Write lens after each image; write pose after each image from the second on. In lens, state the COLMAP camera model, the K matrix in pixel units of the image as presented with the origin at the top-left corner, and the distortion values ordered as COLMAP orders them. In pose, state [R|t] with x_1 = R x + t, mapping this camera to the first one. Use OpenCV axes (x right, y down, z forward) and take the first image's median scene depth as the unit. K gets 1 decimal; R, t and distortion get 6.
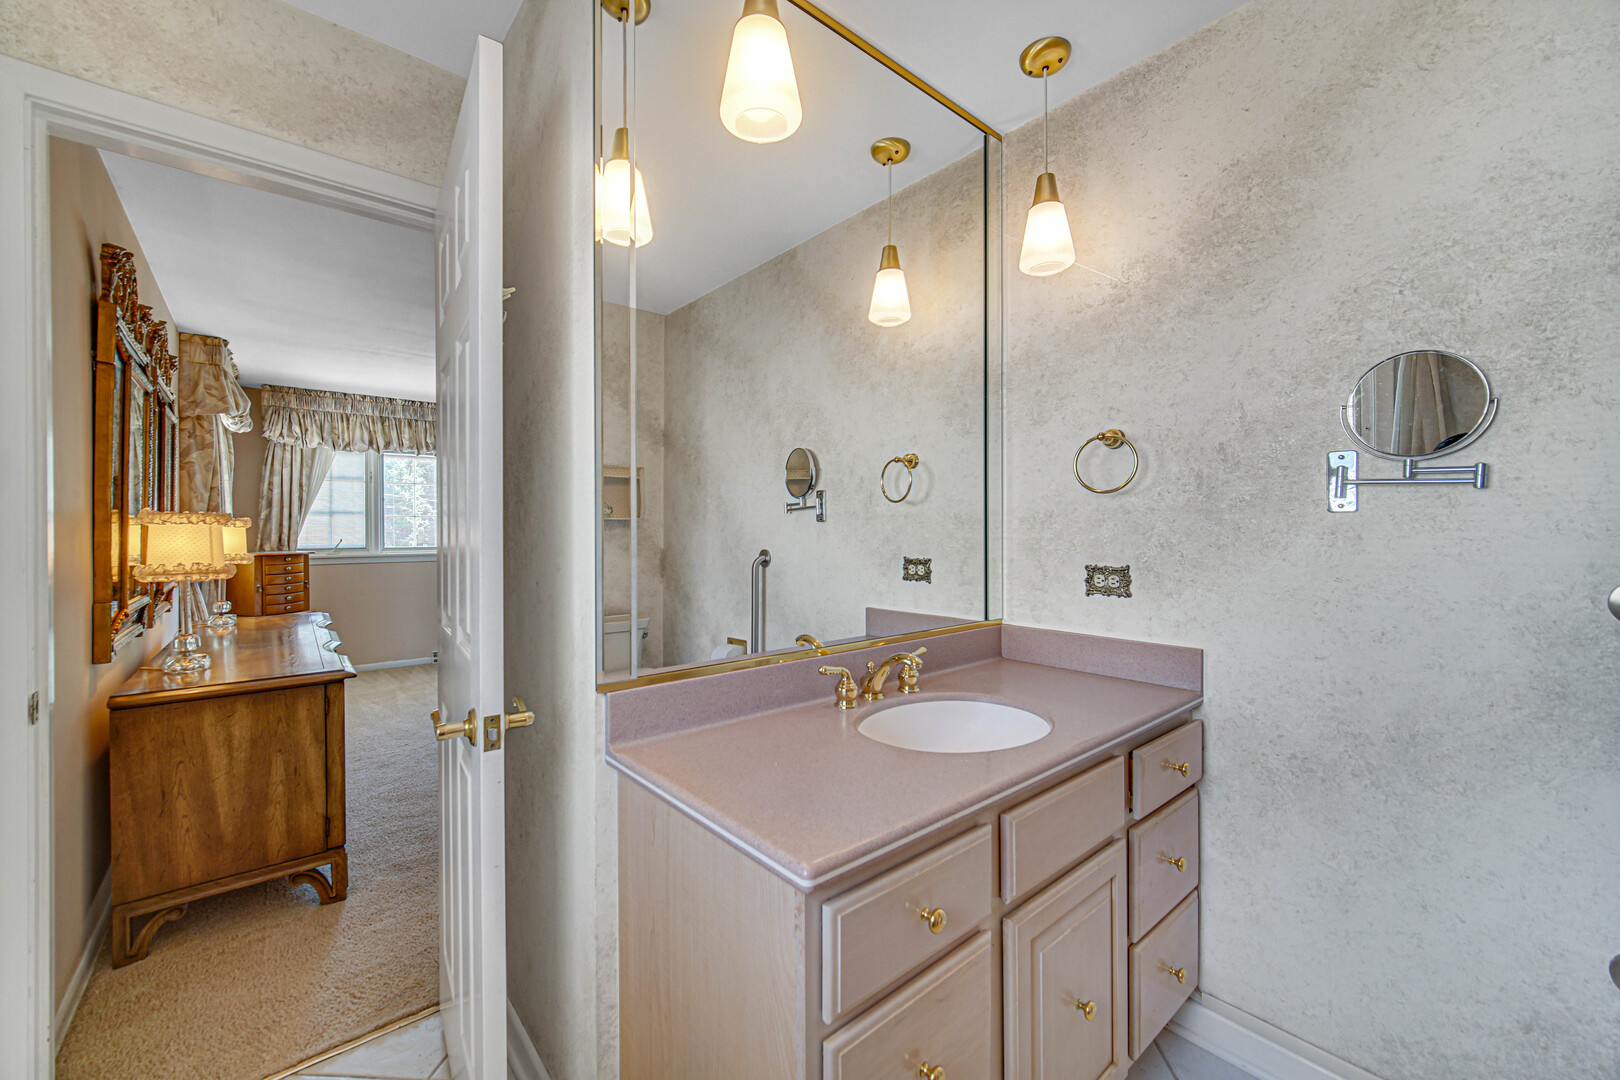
lens RADIAL K [[637.7, 0, 808.3], [0, 637.7, 536.5], [0, 0, 1]] dist [-0.004327, -0.000200]
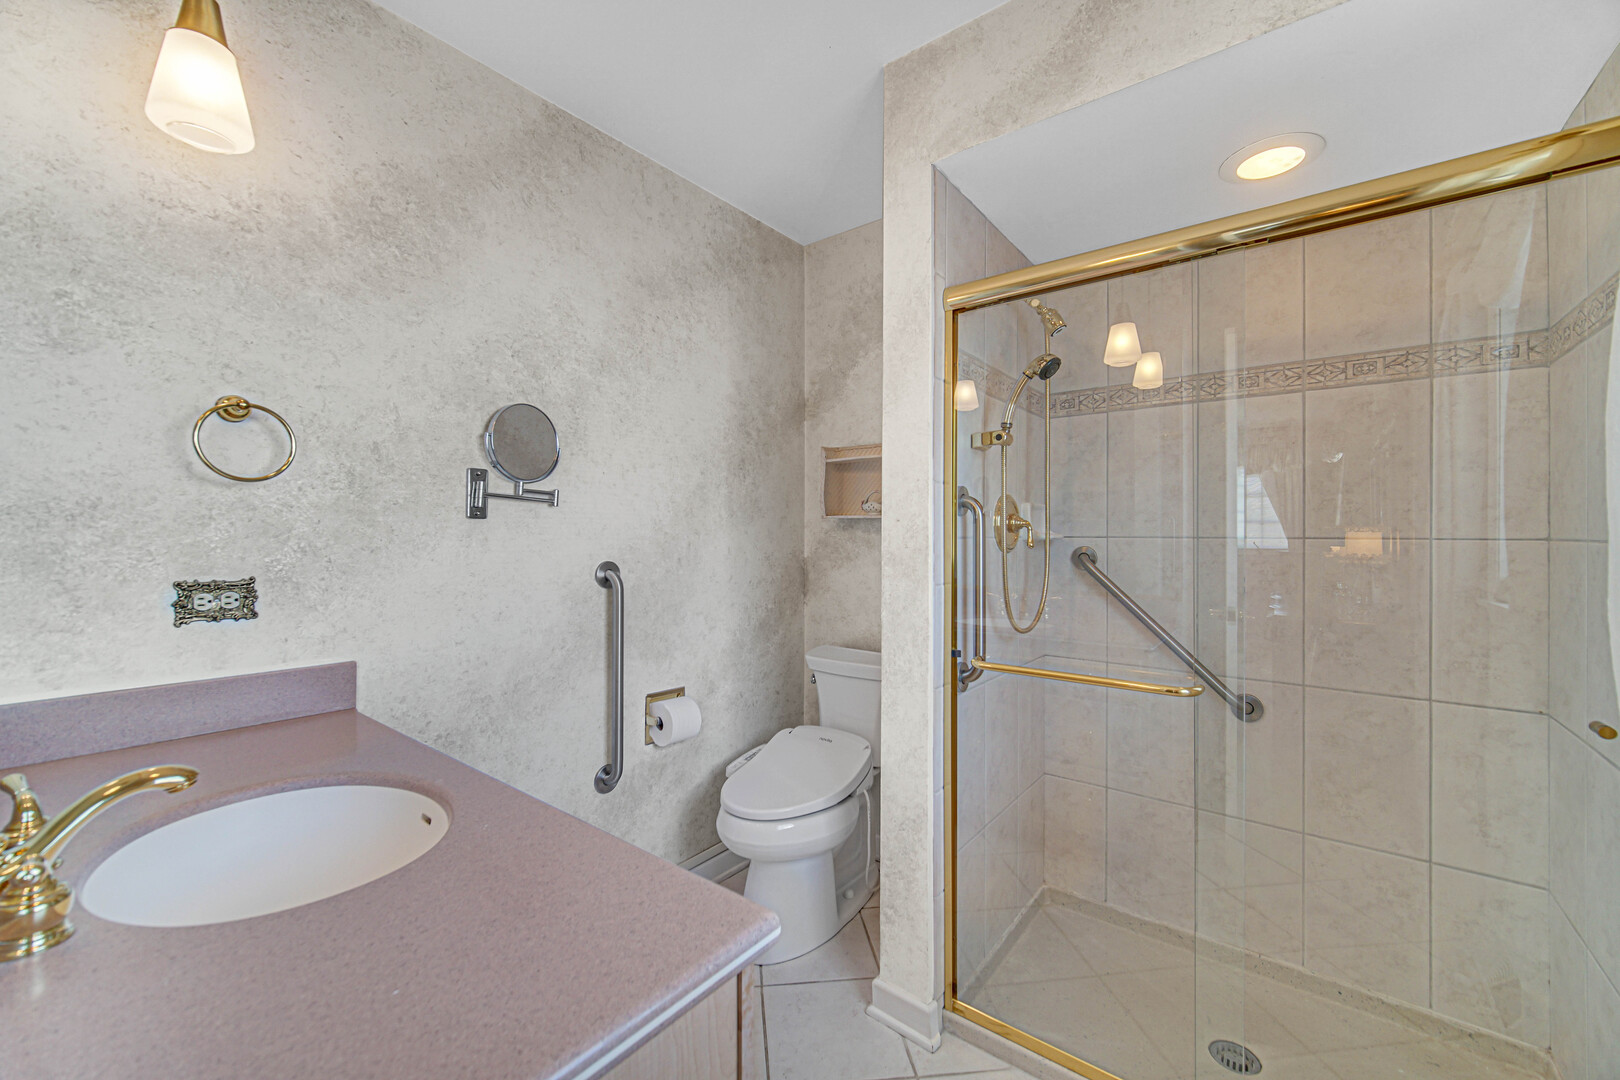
lens RADIAL K [[637.7, 0, 809.0], [0, 637.7, 534.4], [0, 0, 1]] dist [-0.004327, -0.000200]
pose [[-0.197352, 0.003767, 0.980325, -0.422870], [0.002733, 0.999991, -0.003292, -0.002008], [-0.980329, 0.002029, -0.197360, 0.541902]]
